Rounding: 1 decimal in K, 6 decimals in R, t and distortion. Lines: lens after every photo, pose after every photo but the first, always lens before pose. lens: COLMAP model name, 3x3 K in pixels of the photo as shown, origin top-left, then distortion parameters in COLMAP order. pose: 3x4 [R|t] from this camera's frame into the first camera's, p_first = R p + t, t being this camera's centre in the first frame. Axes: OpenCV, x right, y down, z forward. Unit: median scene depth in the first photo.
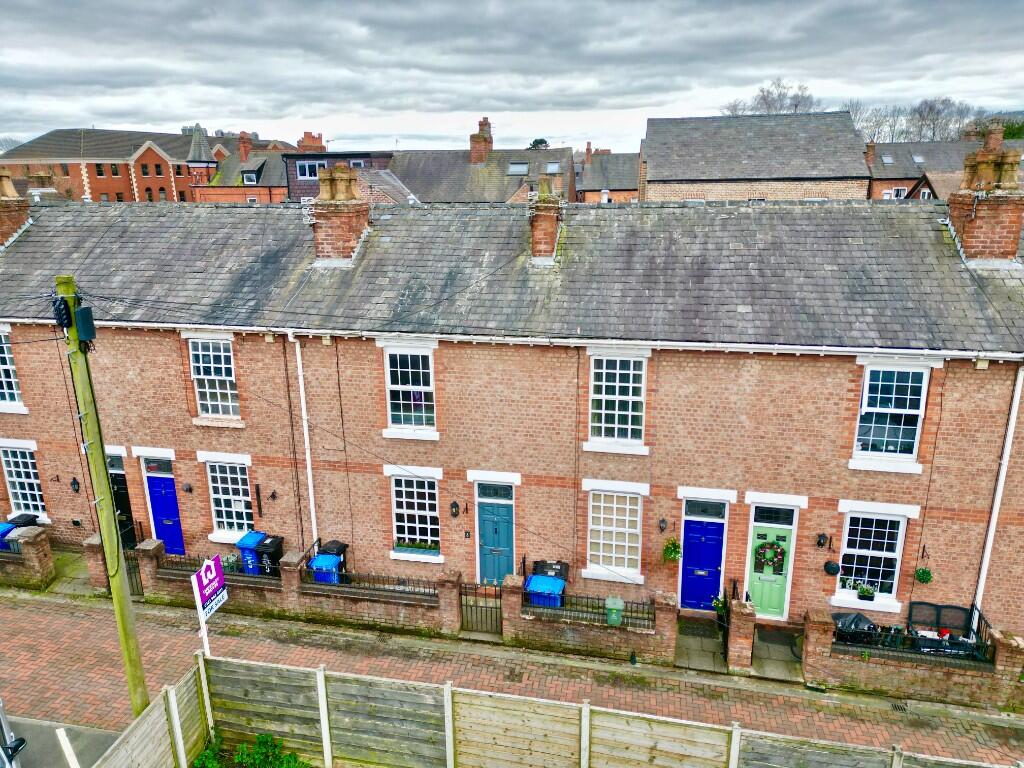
lens RADIAL K [[715.4, 0, 506.7], [0, 715.4, 379.9], [0, 0, 1]] dist [0.077581, -0.020724]
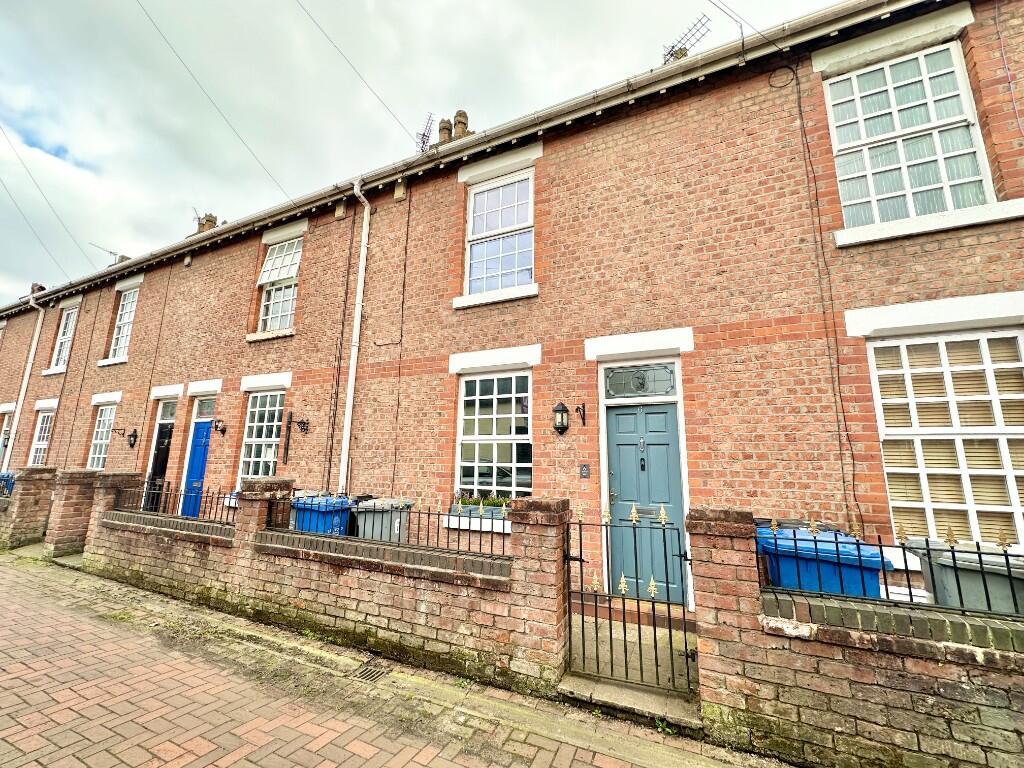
lens RADIAL K [[406.3, 0, 512.8], [0, 406.3, 384.4], [0, 0, 1]] dist [-0.001954, 0.000509]
pose [[0.975676, -0.014491, -0.218740, -0.041998], [-0.086122, 0.892250, -0.443253, 0.302431], [0.201594, 0.451309, 0.869299, 0.734088]]
